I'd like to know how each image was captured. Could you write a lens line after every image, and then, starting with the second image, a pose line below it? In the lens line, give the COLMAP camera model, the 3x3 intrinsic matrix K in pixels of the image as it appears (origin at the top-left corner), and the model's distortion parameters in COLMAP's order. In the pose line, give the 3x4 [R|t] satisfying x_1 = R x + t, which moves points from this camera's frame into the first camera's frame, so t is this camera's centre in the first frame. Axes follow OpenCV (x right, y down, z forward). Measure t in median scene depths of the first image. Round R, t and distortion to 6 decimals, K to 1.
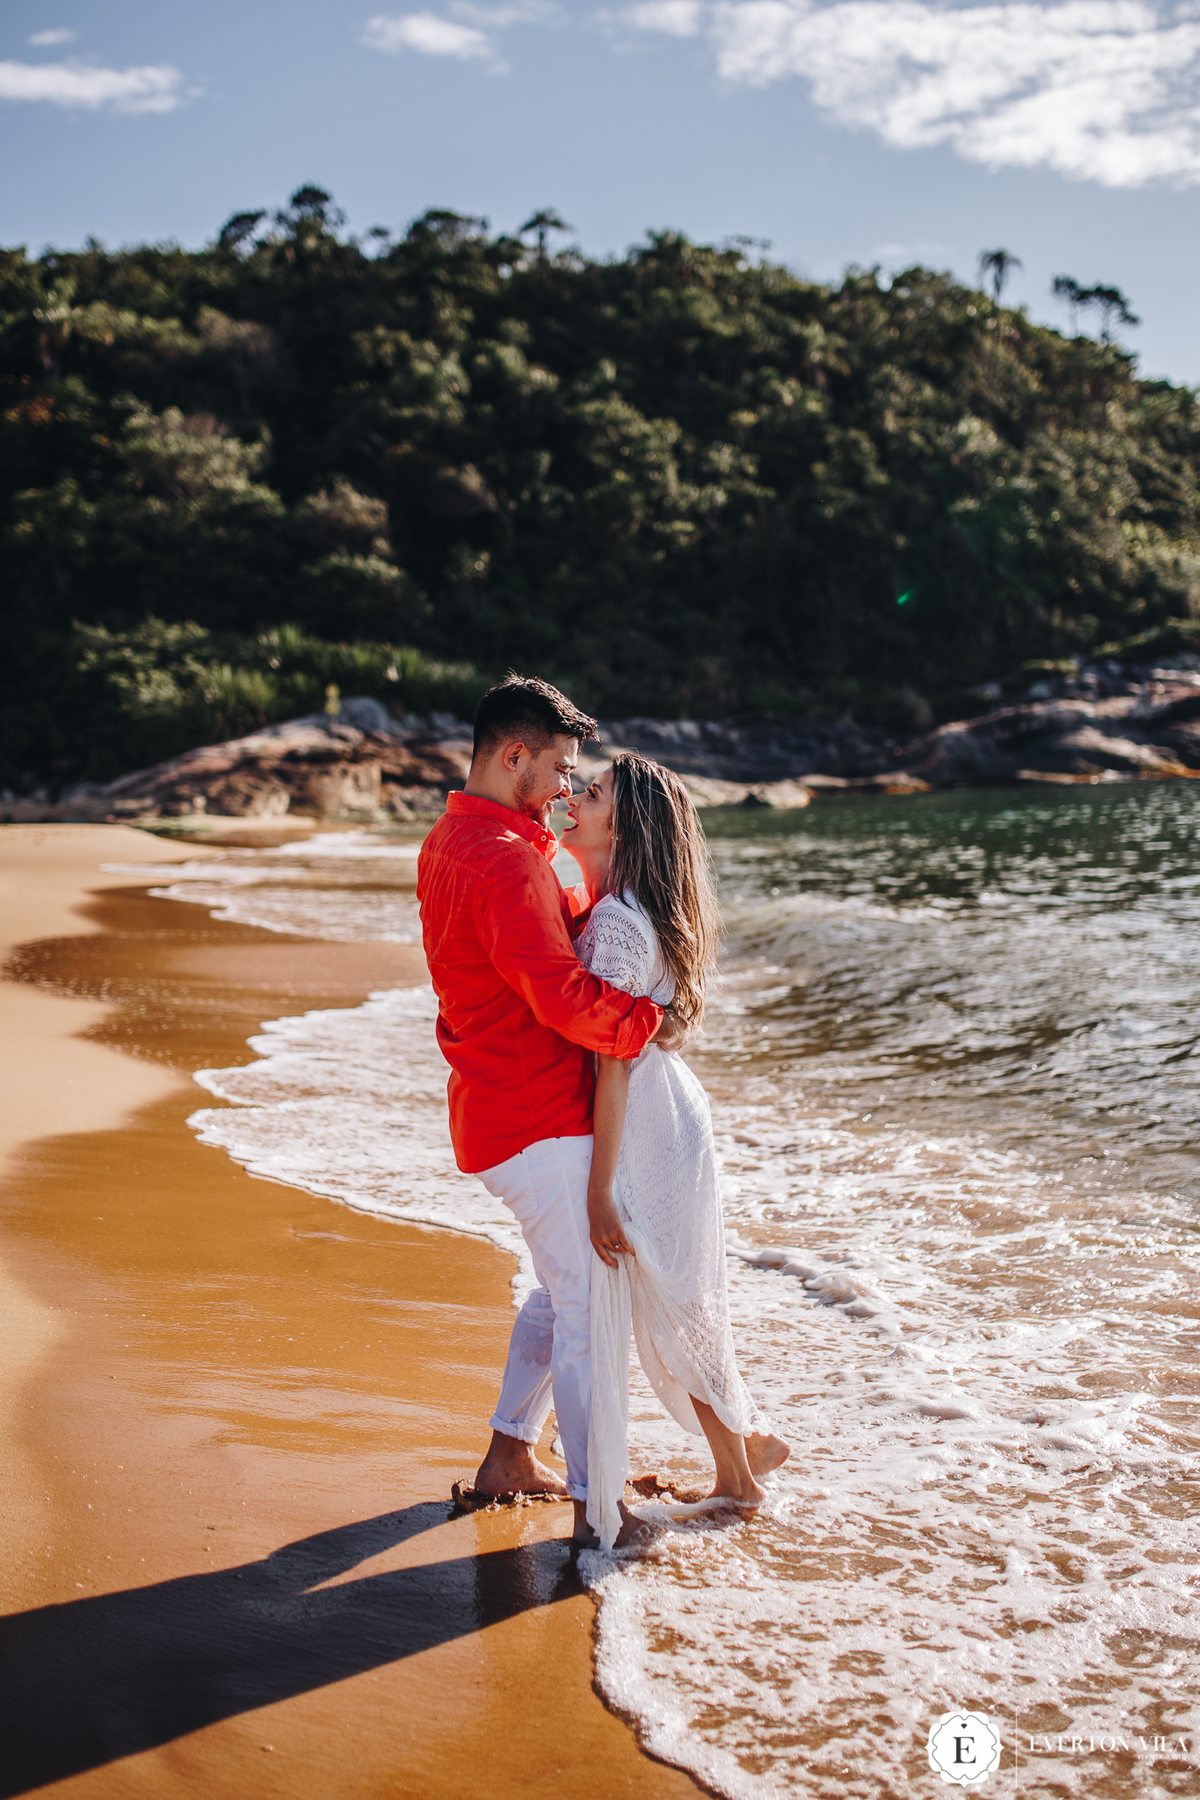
lens RADIAL K [[1771.0, 0, 600.0], [0, 1771.0, 900.0], [0, 0, 1]] dist [-0.077747, 0.117968]
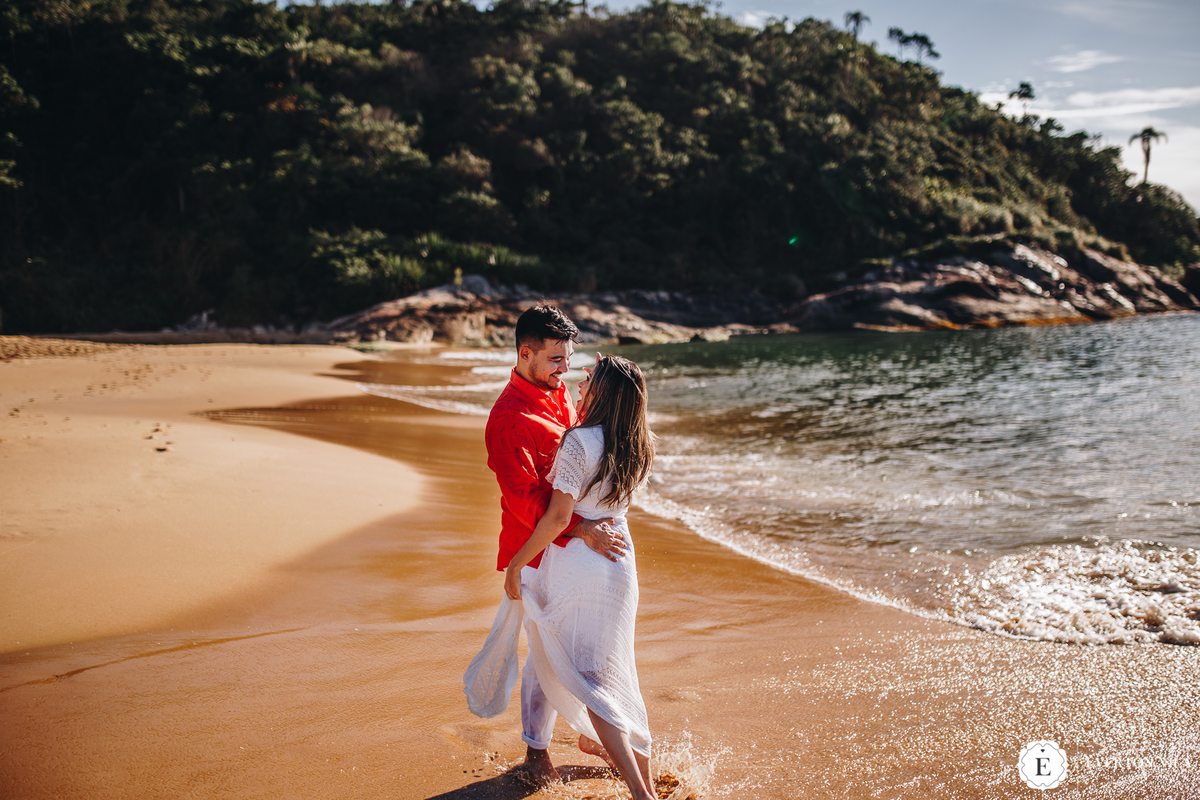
lens RADIAL K [[1180.7, 0, 600.0], [0, 1180.7, 400.0], [0, 0, 1]] dist [-0.077747, 0.117968]
pose [[0.999685, 0.016841, -0.018590, 0.010086], [-0.016879, 0.999856, -0.001909, 0.007031], [0.018555, 0.002222, 0.999825, -0.131257]]
